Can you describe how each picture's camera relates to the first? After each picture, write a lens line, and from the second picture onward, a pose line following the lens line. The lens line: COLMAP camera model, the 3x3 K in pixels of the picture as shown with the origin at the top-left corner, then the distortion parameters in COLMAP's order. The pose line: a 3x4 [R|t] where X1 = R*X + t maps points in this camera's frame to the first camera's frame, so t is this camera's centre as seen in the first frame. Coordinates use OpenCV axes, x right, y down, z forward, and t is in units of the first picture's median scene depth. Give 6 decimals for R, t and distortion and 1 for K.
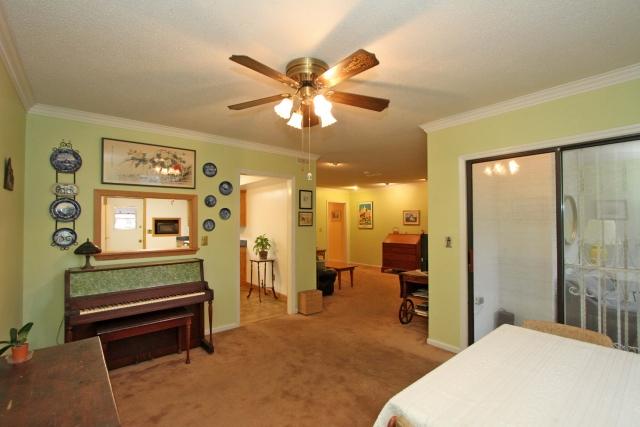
lens RADIAL K [[295.7, 0, 324.6], [0, 295.7, 215.5], [0, 0, 1]] dist [-0.004671, -0.000250]
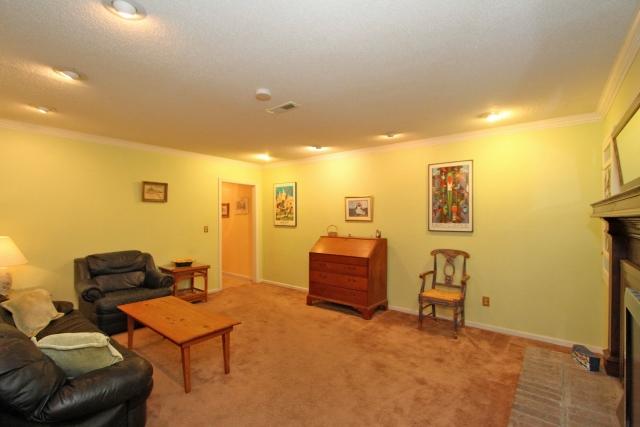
lens RADIAL K [[295.7, 0, 318.8], [0, 295.7, 213.7], [0, 0, 1]] dist [-0.004671, -0.000250]
pose [[0.982949, 0.003629, 0.183841, 0.107175], [-0.007325, 0.999784, 0.019426, 0.006136], [-0.183731, -0.020441, 0.982764, 0.433240]]
